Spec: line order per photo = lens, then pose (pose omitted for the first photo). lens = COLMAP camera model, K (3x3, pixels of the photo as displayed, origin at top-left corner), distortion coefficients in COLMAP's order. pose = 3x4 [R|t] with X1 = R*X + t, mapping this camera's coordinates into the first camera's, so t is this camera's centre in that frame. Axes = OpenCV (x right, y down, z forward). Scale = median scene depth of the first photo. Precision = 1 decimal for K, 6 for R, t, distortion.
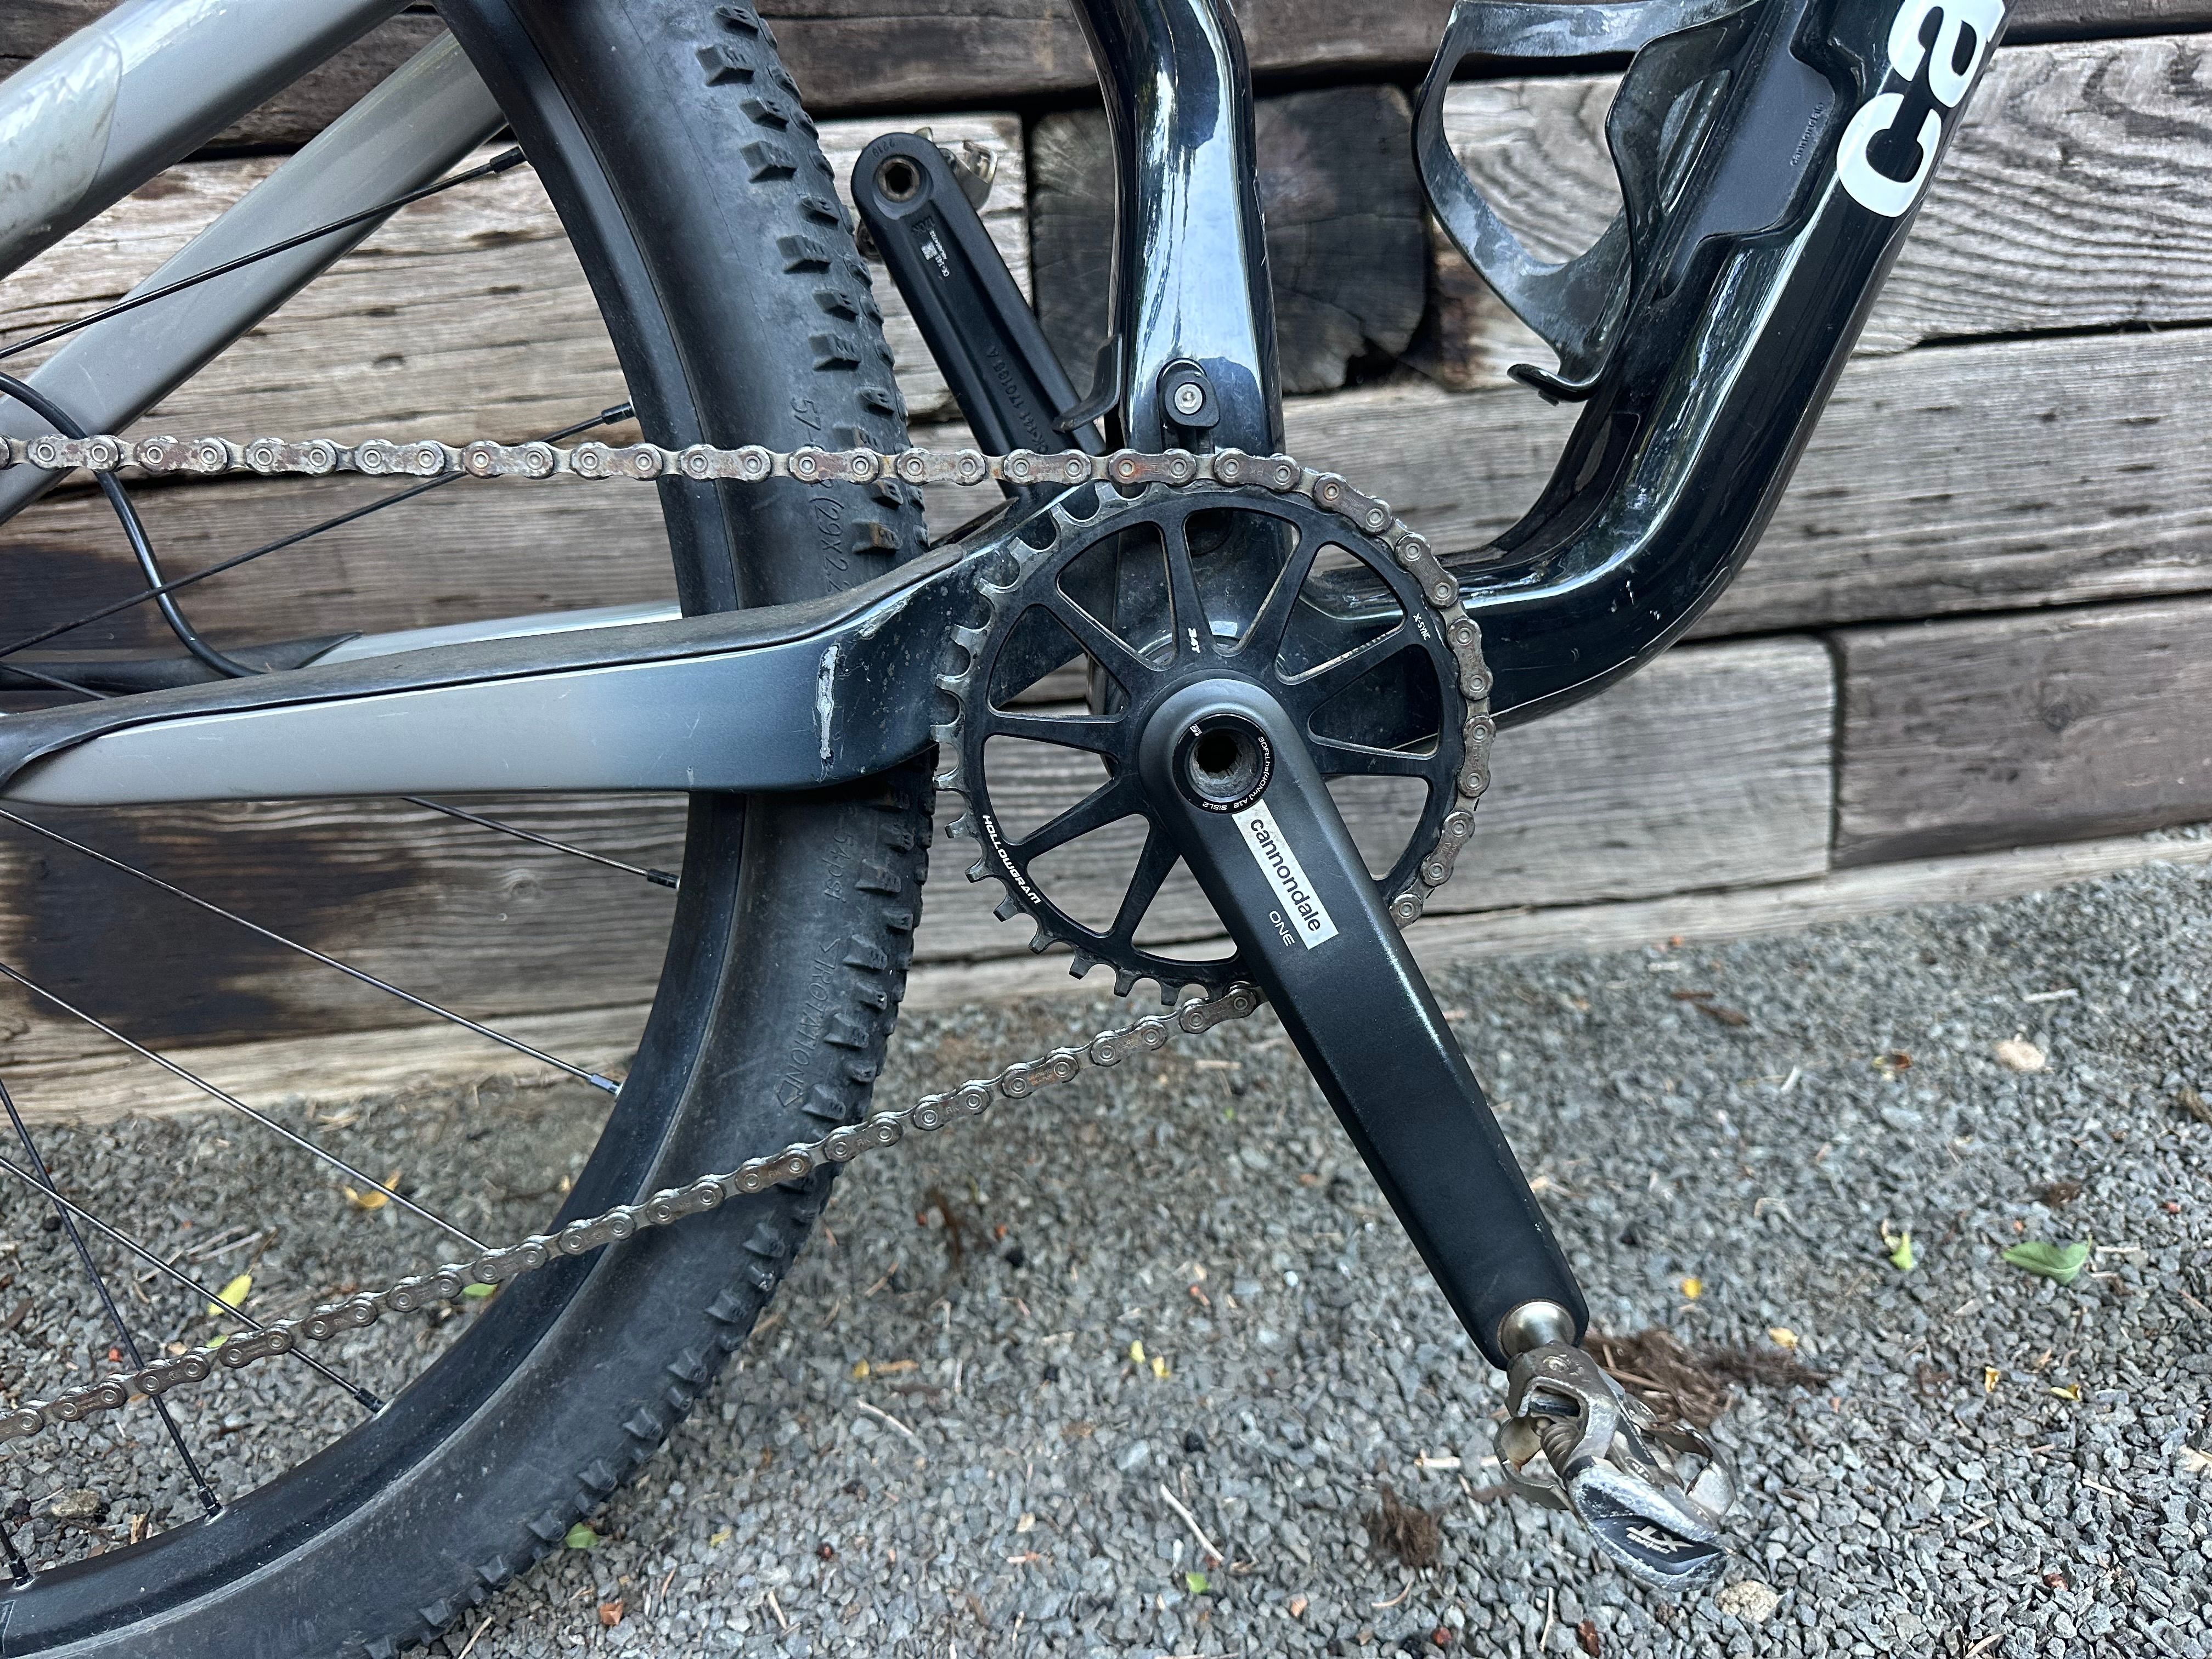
lens RADIAL K [[1519.7, 0, 1105.6], [0, 1519.7, 863.8], [0, 0, 1]] dist [0.013268, -0.033698]
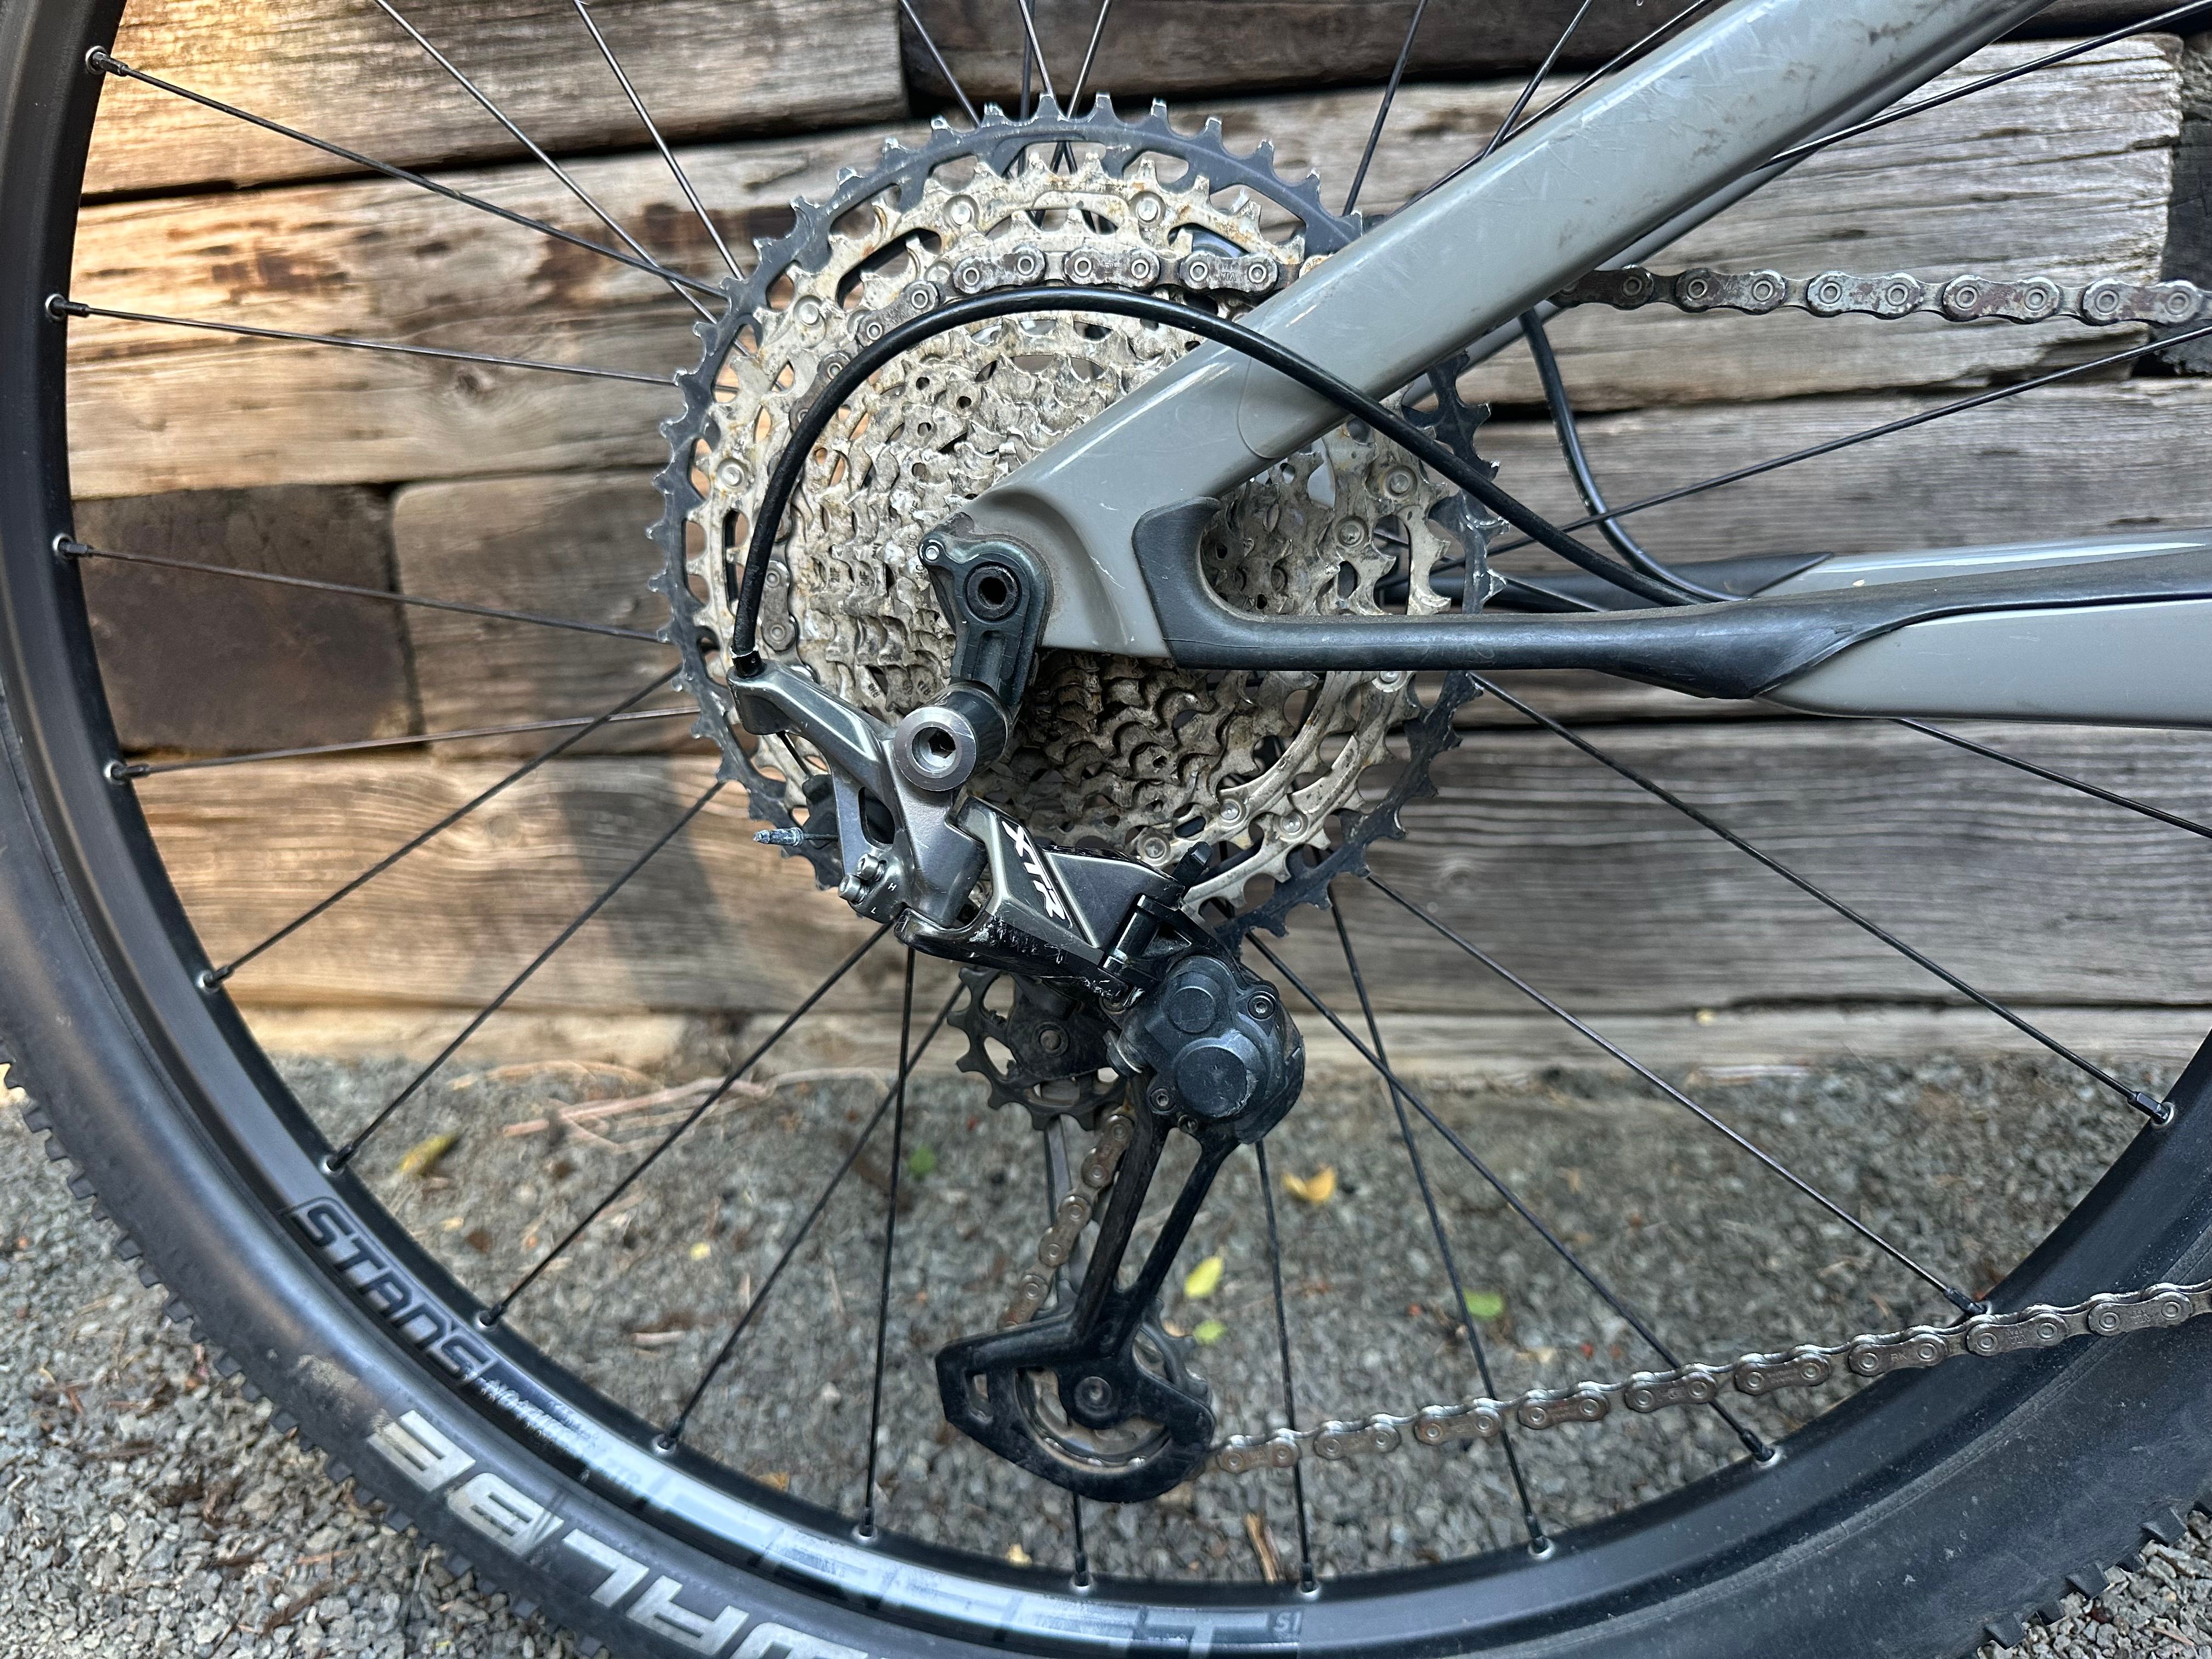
lens RADIAL K [[1519.7, 0, 1111.6], [0, 1519.7, 849.4], [0, 0, 1]] dist [0.013268, -0.033698]
pose [[0.969263, 0.073118, -0.234909, -0.416240], [-0.081544, 0.996322, -0.026342, 0.044670], [0.232119, 0.044688, 0.971660, 0.045399]]
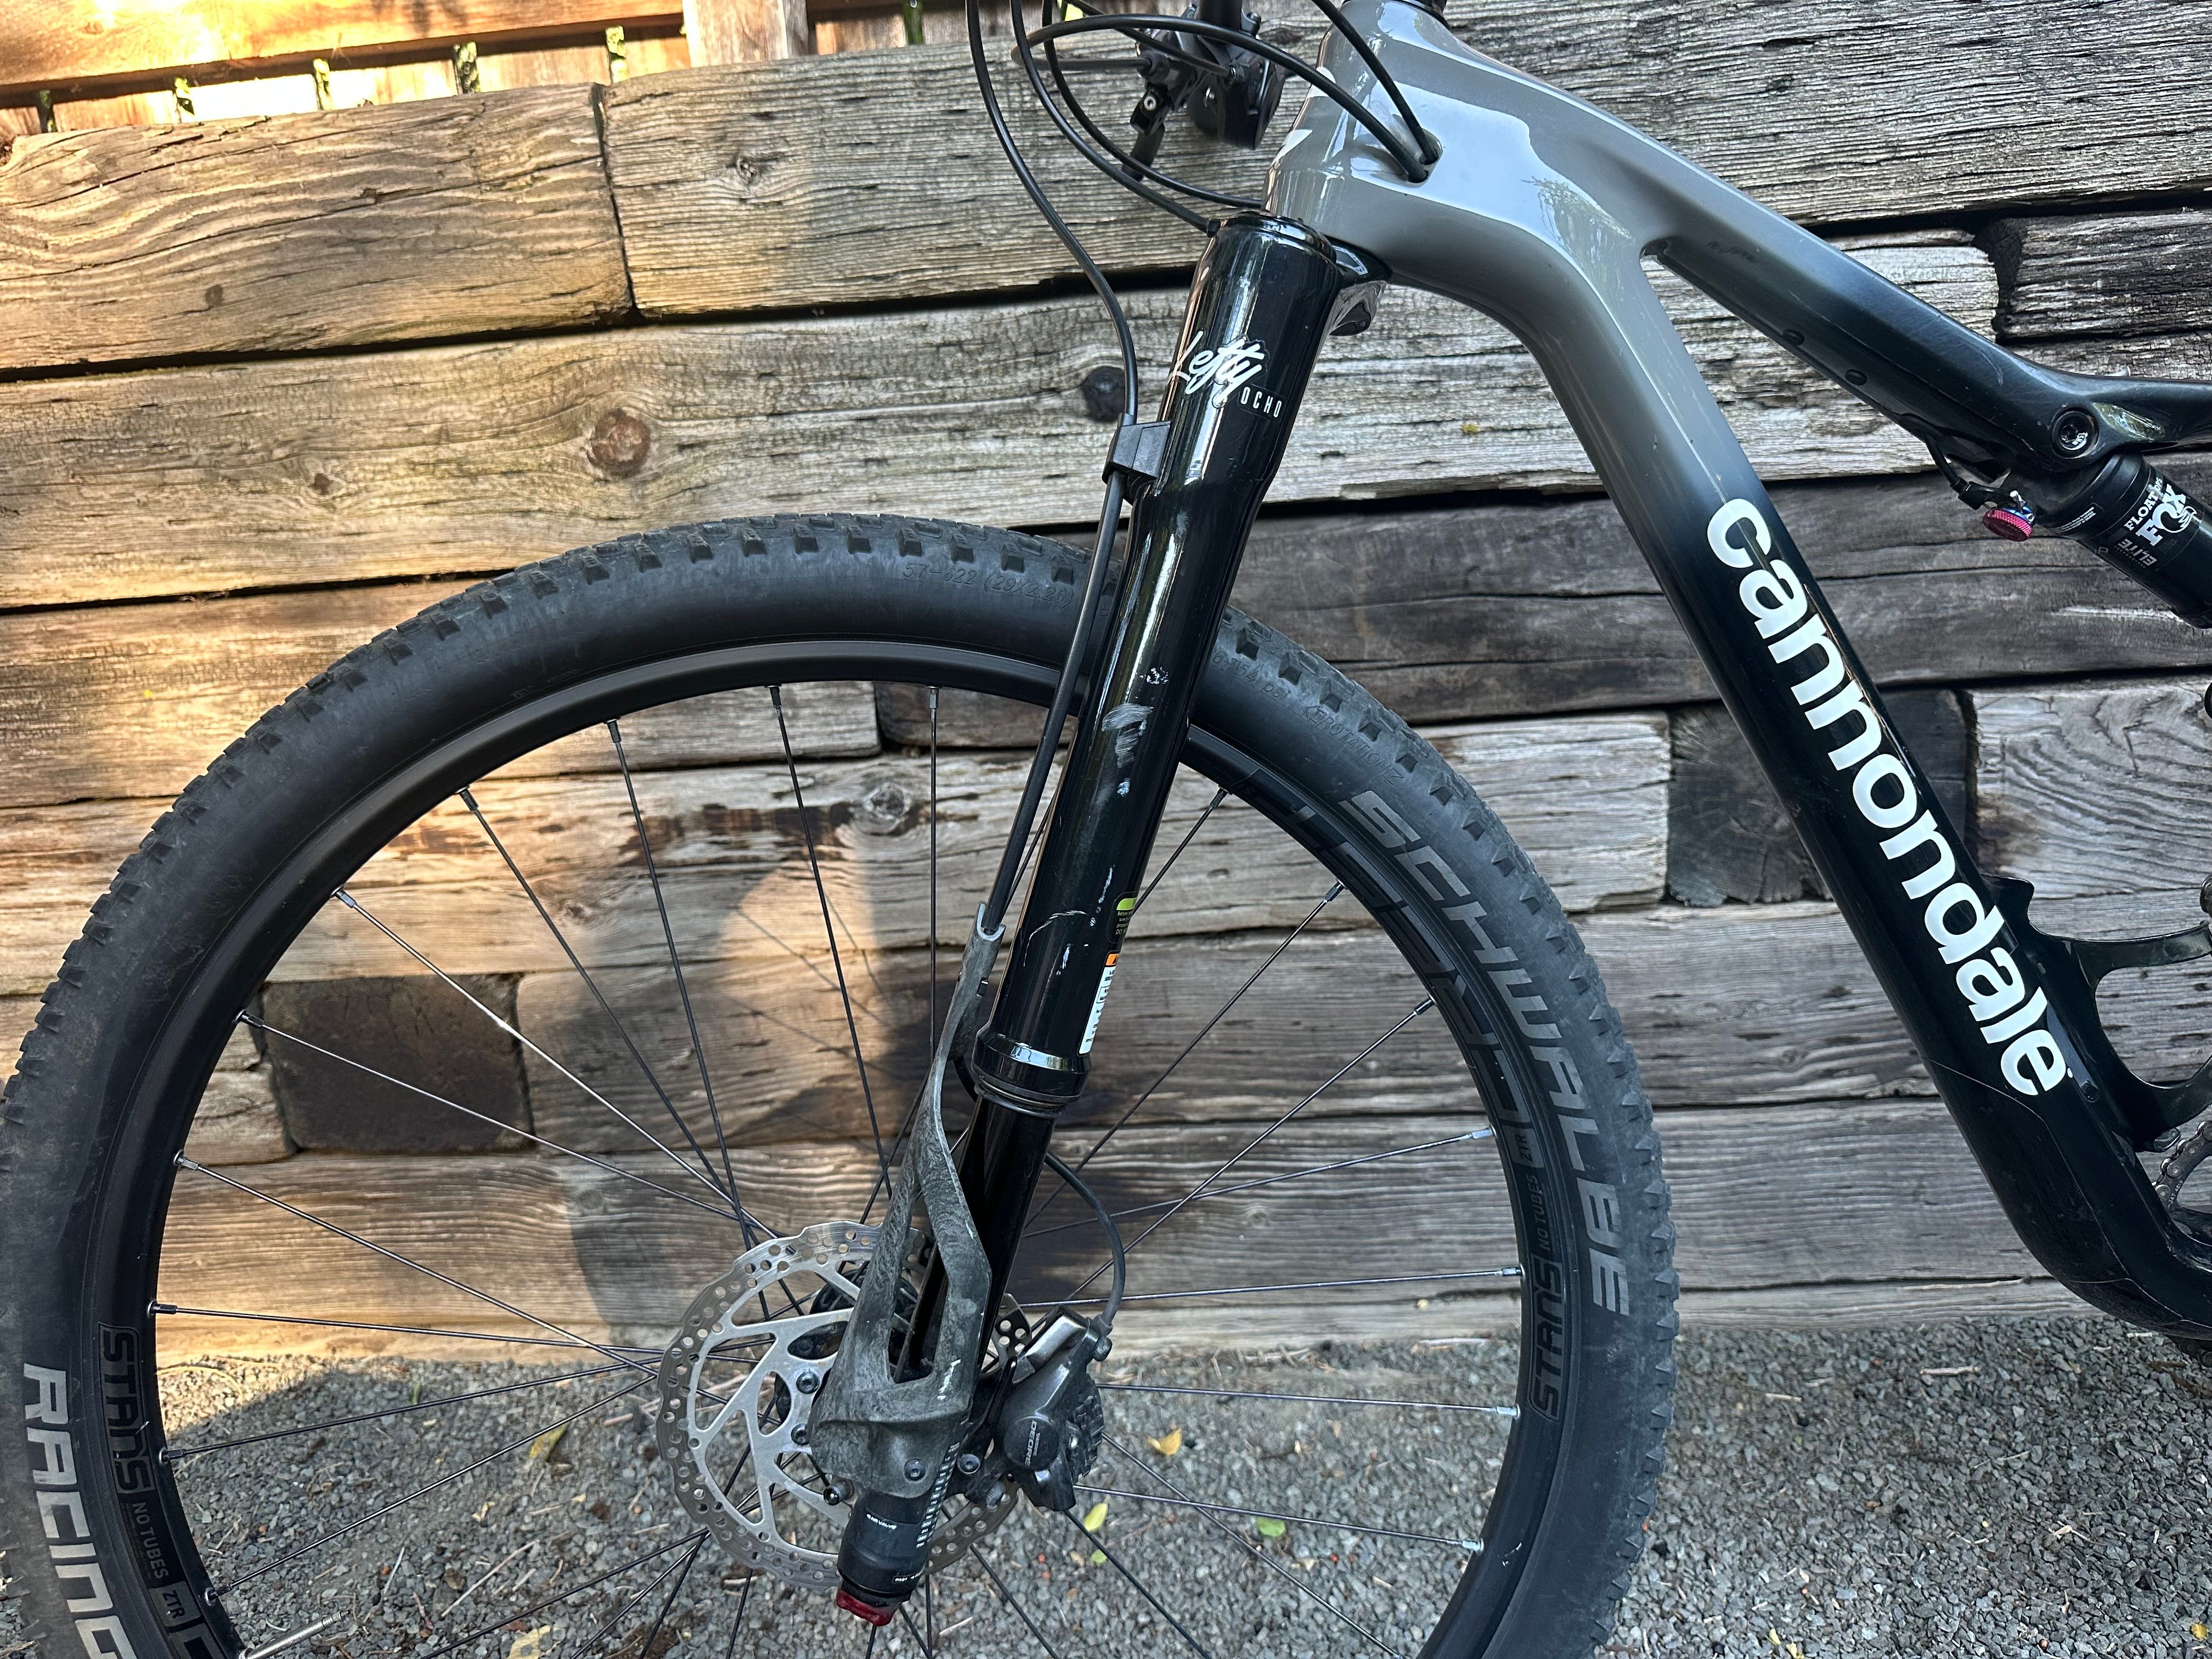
lens RADIAL K [[1519.7, 0, 1101.1], [0, 1519.7, 852.3], [0, 0, 1]] dist [0.013268, -0.033698]
pose [[0.985608, 0.034726, -0.165442, -0.341880], [-0.046864, 0.996443, -0.070033, -0.243713], [0.162422, 0.076778, 0.983730, -0.475857]]
